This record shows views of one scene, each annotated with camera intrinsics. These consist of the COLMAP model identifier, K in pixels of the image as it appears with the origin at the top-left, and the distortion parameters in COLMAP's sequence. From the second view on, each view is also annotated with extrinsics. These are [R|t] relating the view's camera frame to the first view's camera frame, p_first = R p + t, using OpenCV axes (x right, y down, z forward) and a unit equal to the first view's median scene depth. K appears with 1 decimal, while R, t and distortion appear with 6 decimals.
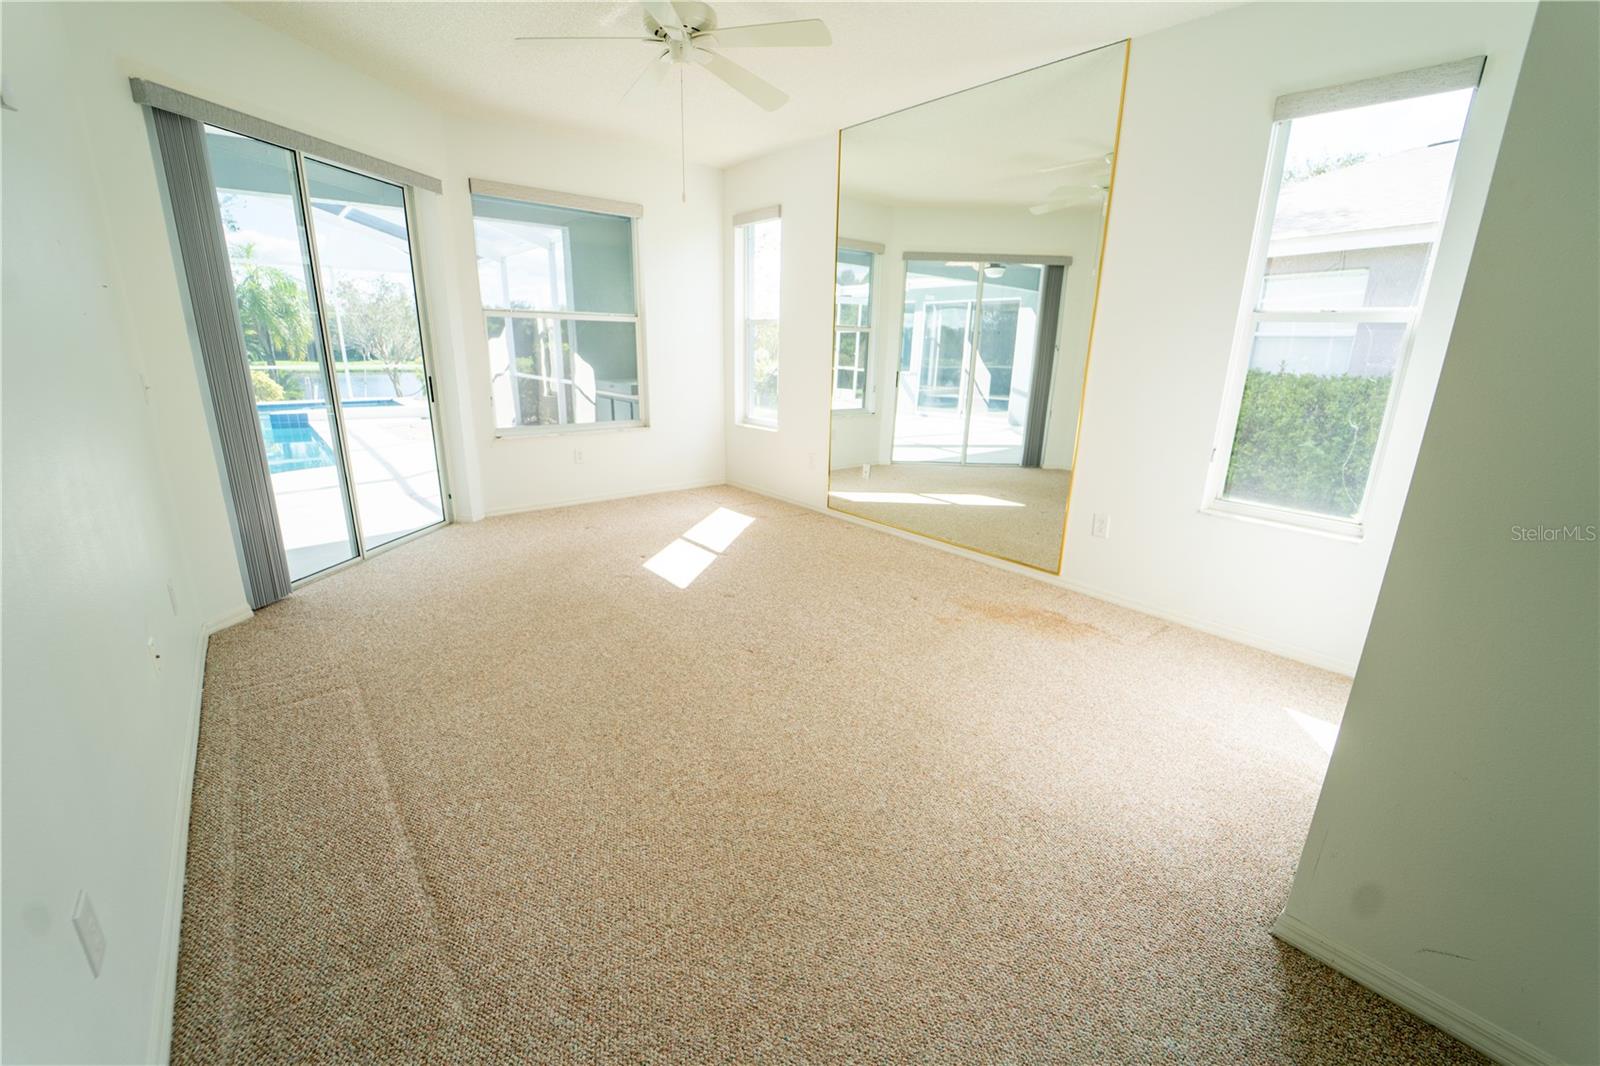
lens RADIAL K [[650.2, 0, 799.3], [0, 650.2, 531.4], [0, 0, 1]] dist [-0.022112, -0.000593]
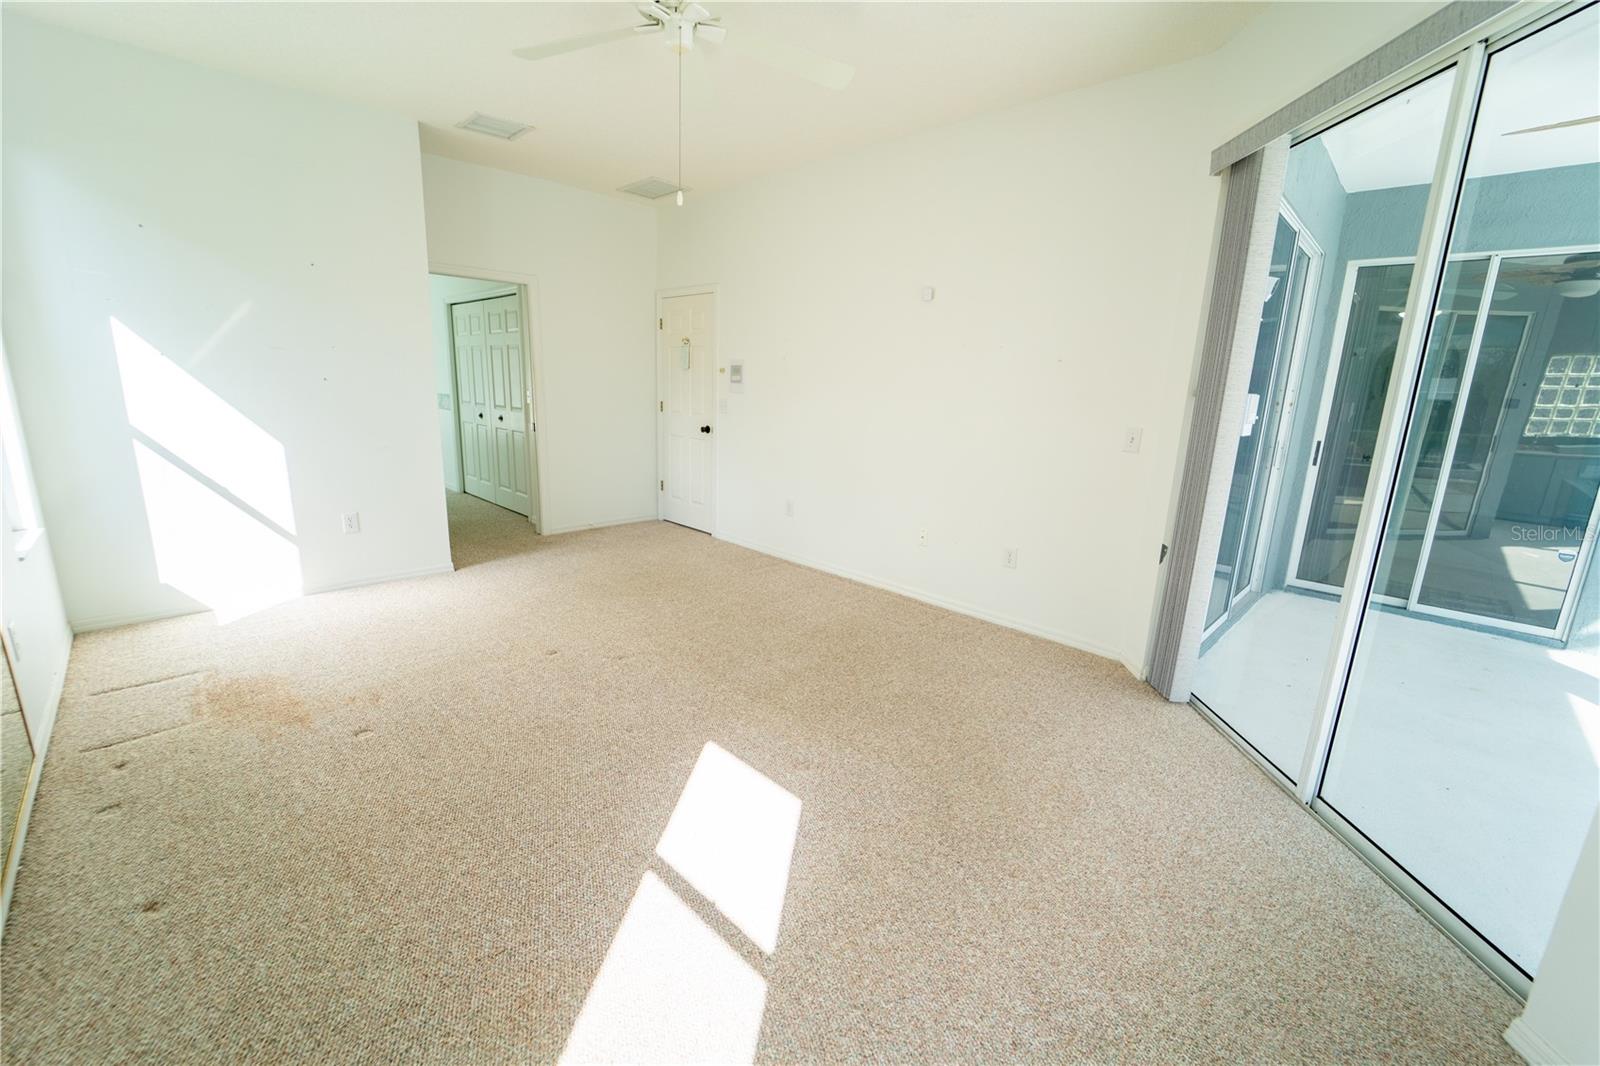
lens RADIAL K [[657.1, 0, 786.1], [0, 657.1, 528.8], [0, 0, 1]] dist [-0.001799, -0.000230]
pose [[-0.995500, -0.033518, -0.088635, -0.169677], [-0.072201, 0.874081, 0.480384, -0.383478], [0.061373, 0.484622, -0.872568, 1.304143]]
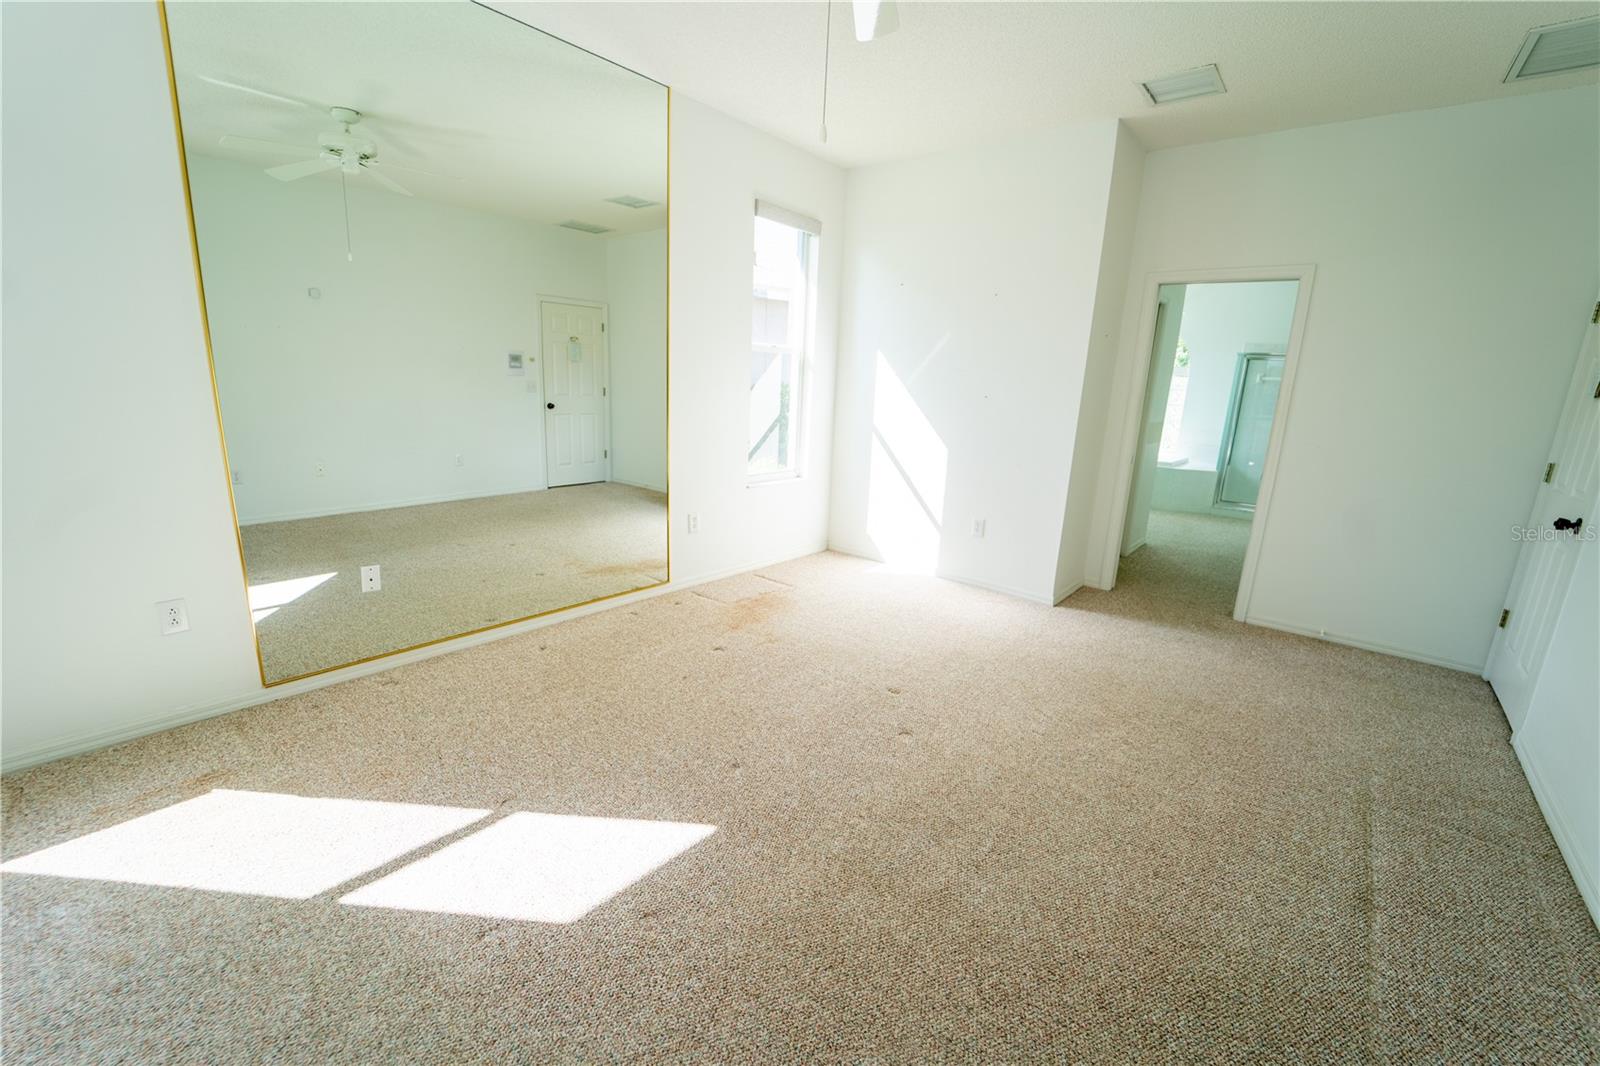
lens RADIAL K [[650.2, 0, 799.3], [0, 650.2, 531.4], [0, 0, 1]] dist [-0.022112, -0.000593]
pose [[-0.174468, -0.255147, 0.951032, -0.560693], [0.225400, 0.929851, 0.290814, -0.243097], [-0.958517, 0.265100, -0.104719, 0.805500]]
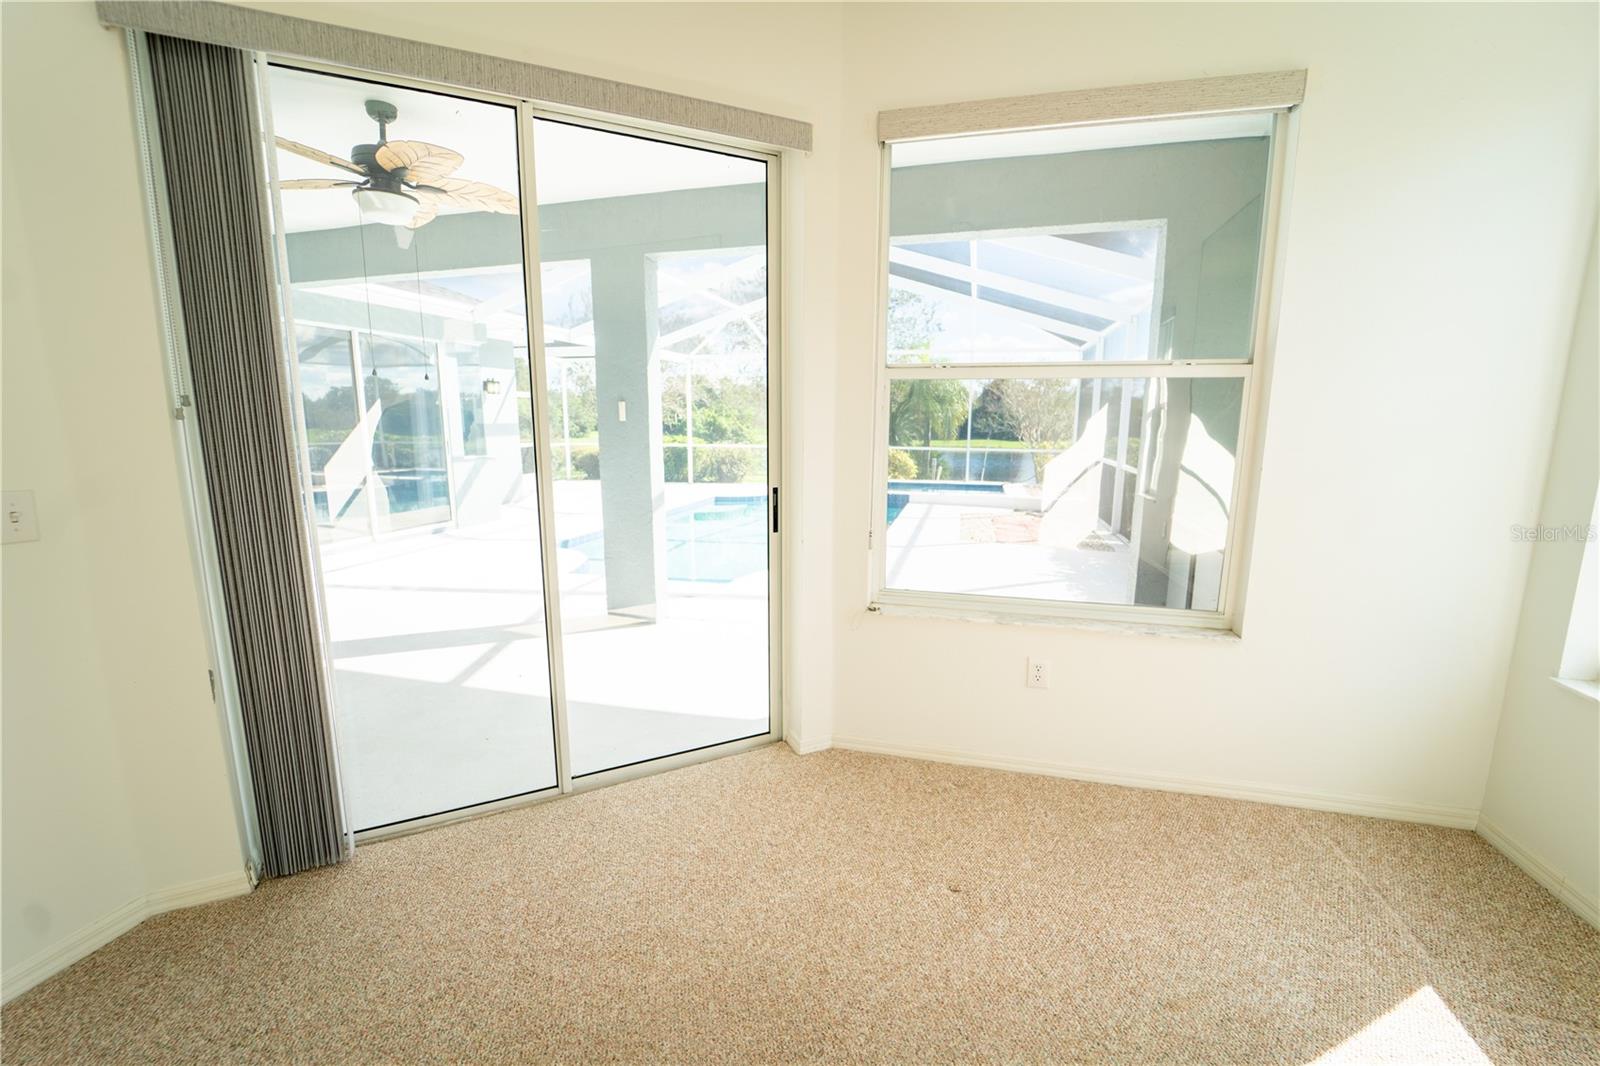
lens RADIAL K [[650.2, 0, 799.3], [0, 650.2, 531.4], [0, 0, 1]] dist [-0.022112, -0.000593]
pose [[0.574103, 0.122282, -0.809600, -0.104926], [-0.219767, 0.975515, -0.008500, -0.222468], [0.788738, 0.182803, 0.586920, 0.756191]]
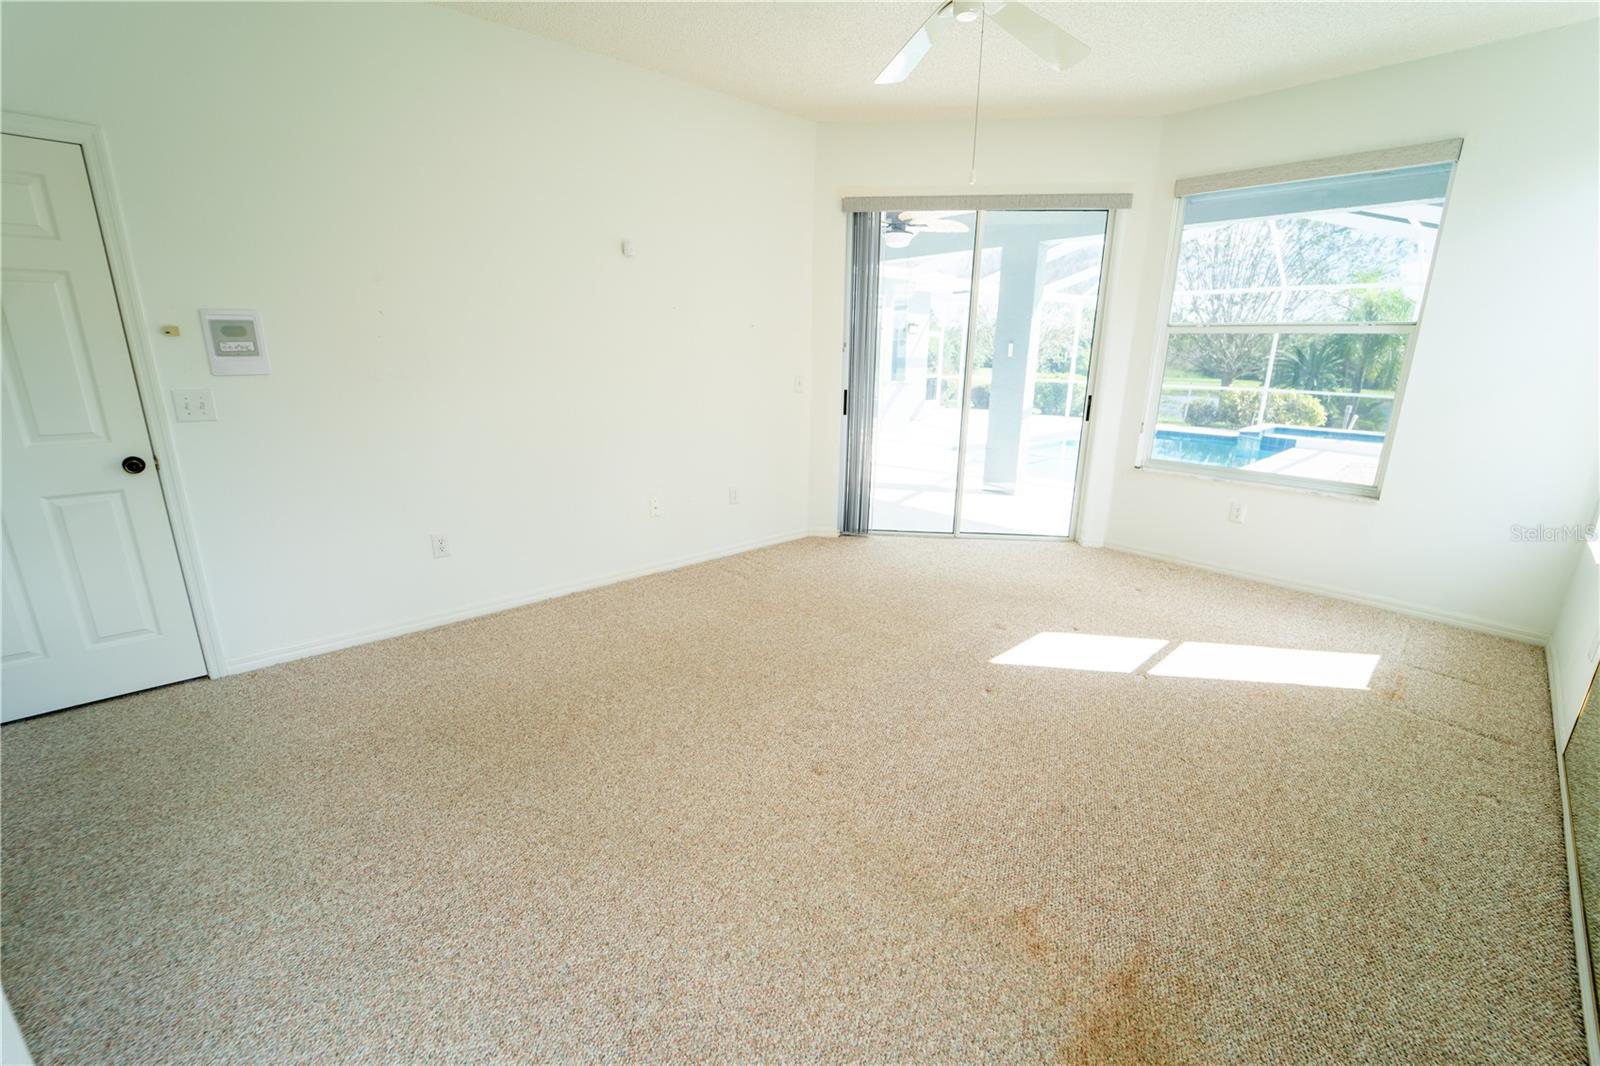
lens RADIAL K [[650.2, 0, 799.3], [0, 650.2, 531.4], [0, 0, 1]] dist [-0.022112, -0.000593]
pose [[0.041898, 0.246453, -0.968249, 0.479213], [-0.286749, 0.931296, 0.224639, -0.152821], [0.957089, 0.268232, 0.109689, 0.561689]]
